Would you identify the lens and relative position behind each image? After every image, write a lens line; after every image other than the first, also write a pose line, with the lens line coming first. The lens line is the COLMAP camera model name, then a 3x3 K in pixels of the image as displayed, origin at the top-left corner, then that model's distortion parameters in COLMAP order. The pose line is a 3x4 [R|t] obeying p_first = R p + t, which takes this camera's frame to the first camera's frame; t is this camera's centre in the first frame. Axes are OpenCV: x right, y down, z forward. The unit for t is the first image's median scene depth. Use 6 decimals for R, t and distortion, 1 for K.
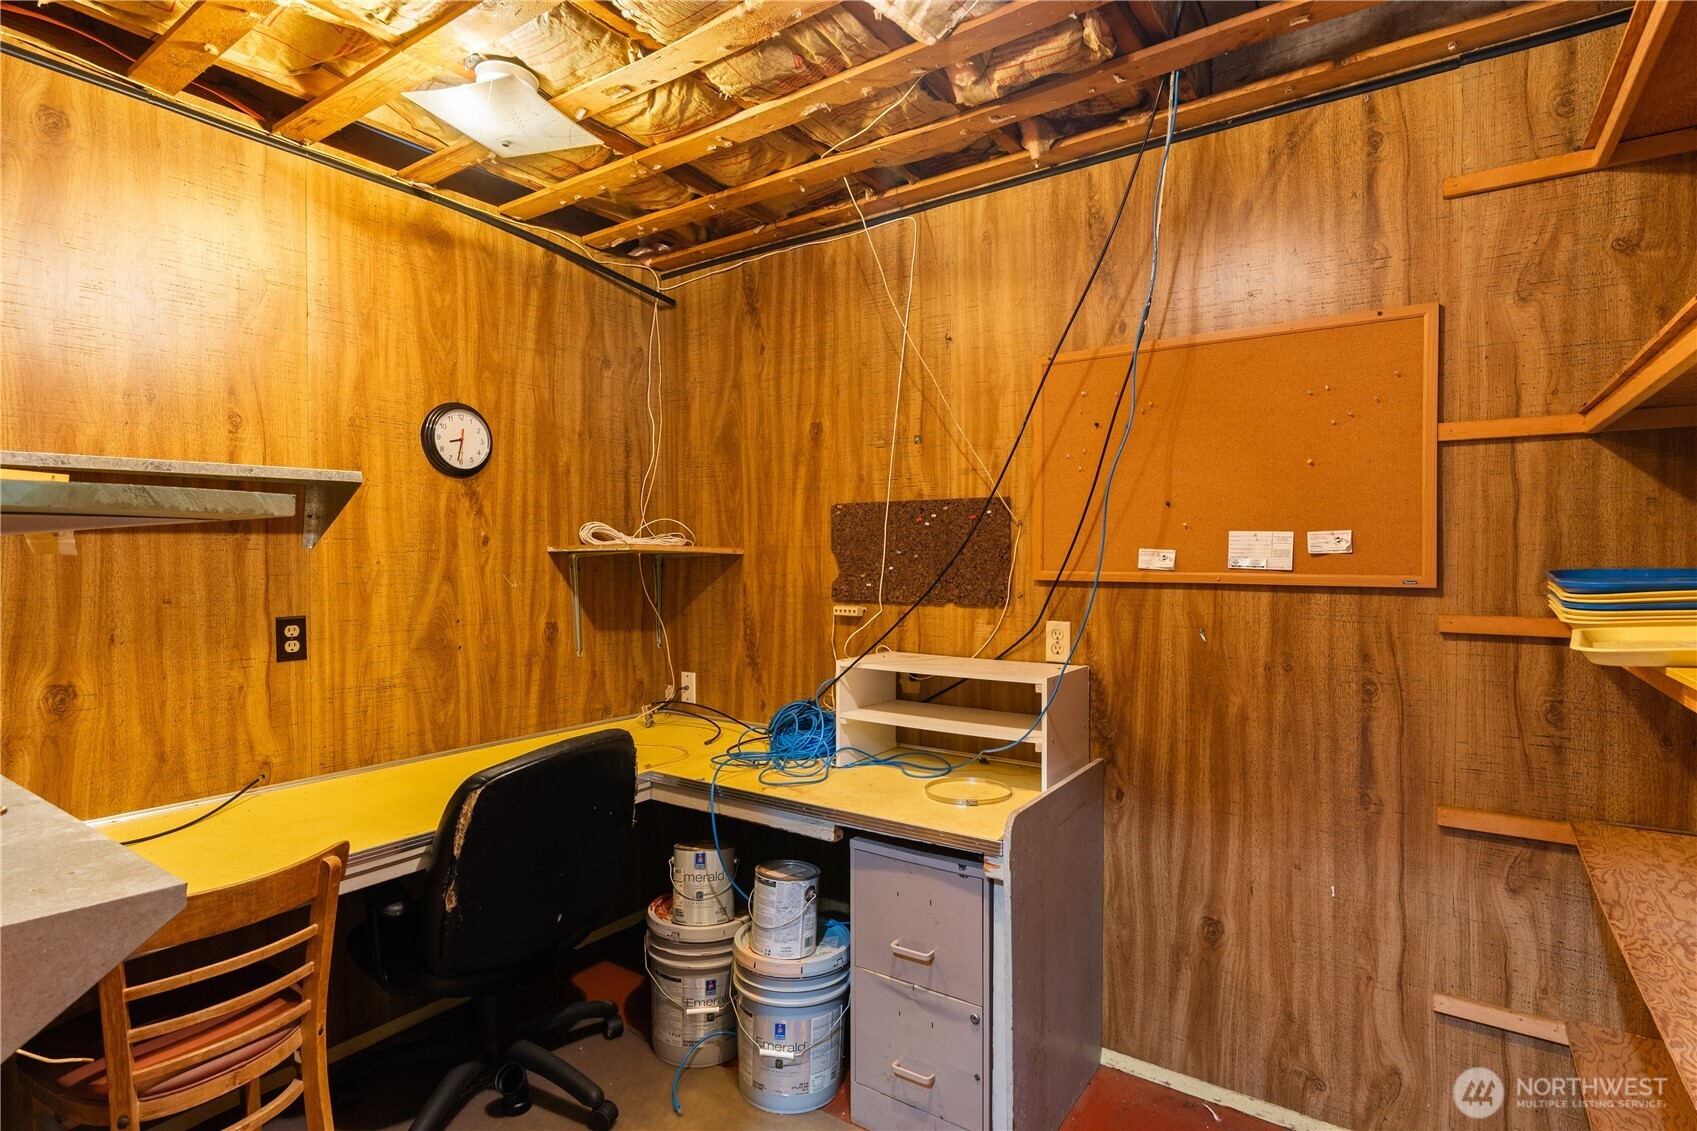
lens RADIAL K [[850.2, 0, 847.5], [0, 850.2, 562.8], [0, 0, 1]] dist [0.001487, 0.000648]
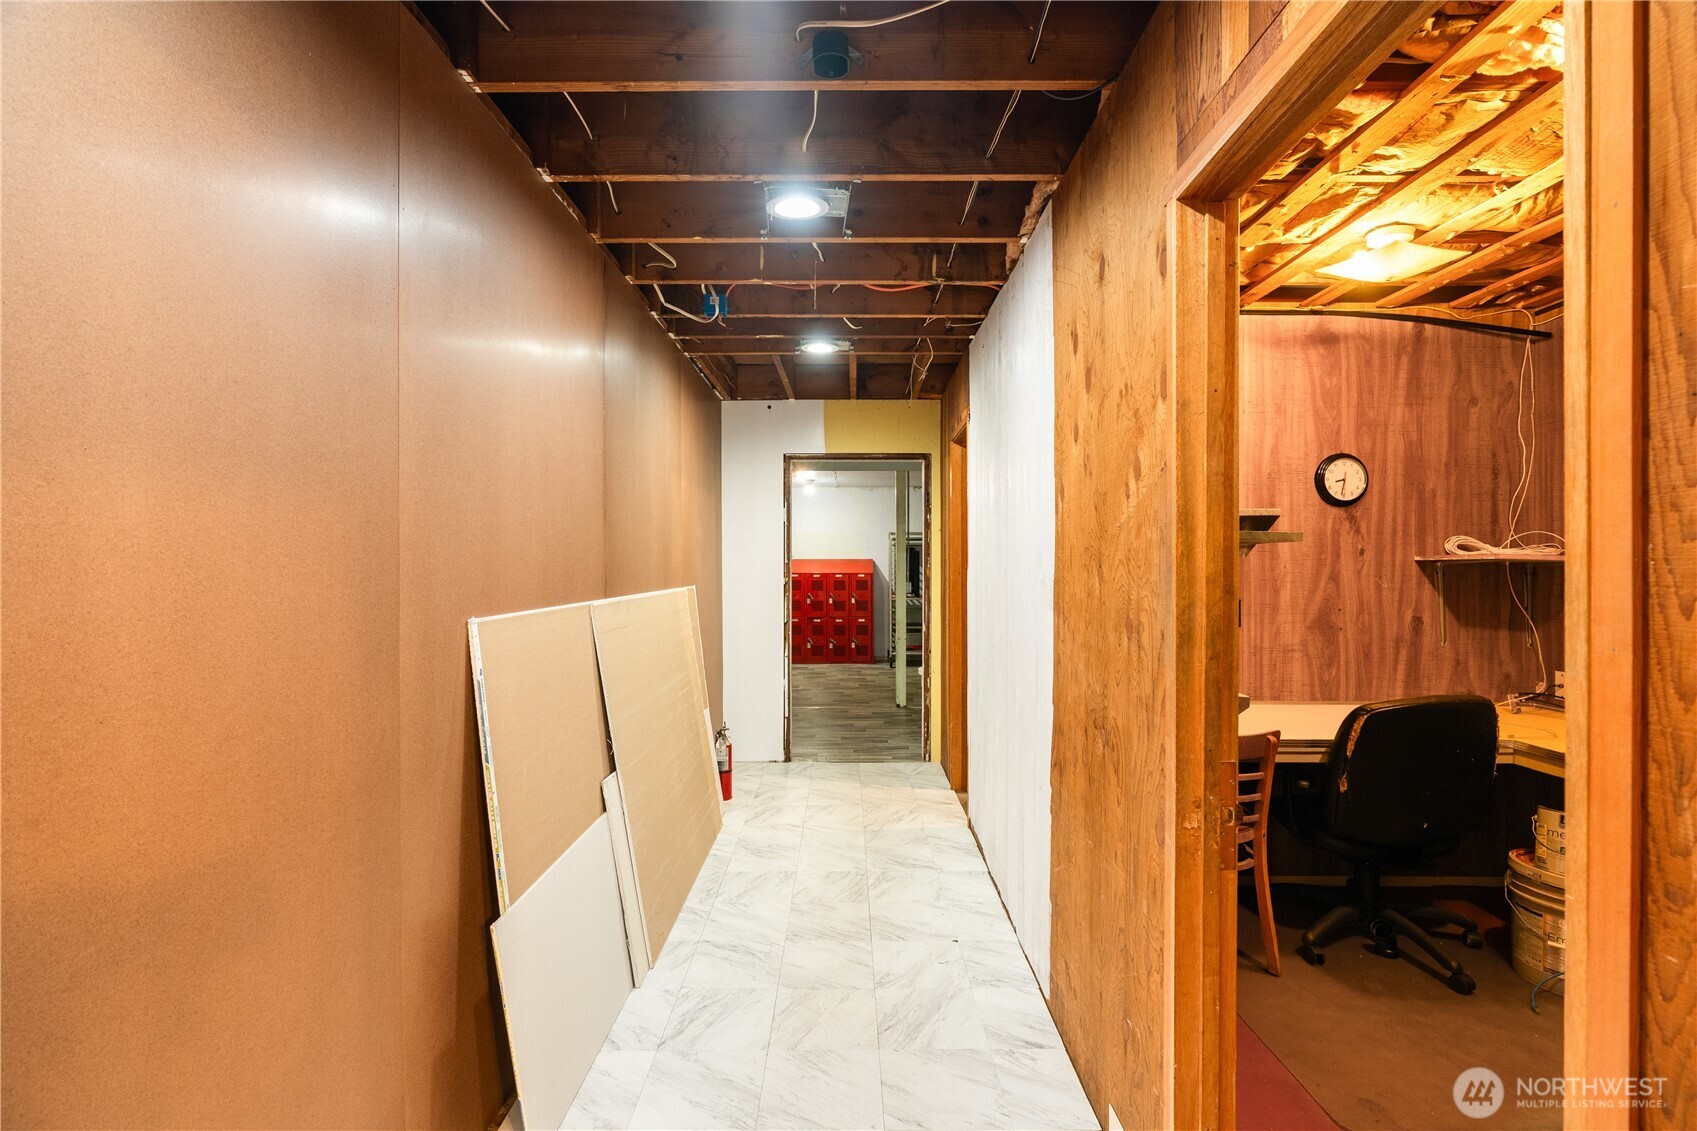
lens RADIAL K [[769.2, 0, 844.4], [0, 769.2, 564.8], [0, 0, 1]] dist [-0.013486, 0.003868]
pose [[0.568976, 0.005400, -0.822336, 0.113383], [-0.014973, 0.999881, -0.003794, 0.011824], [0.822217, 0.014471, 0.568989, -0.390518]]
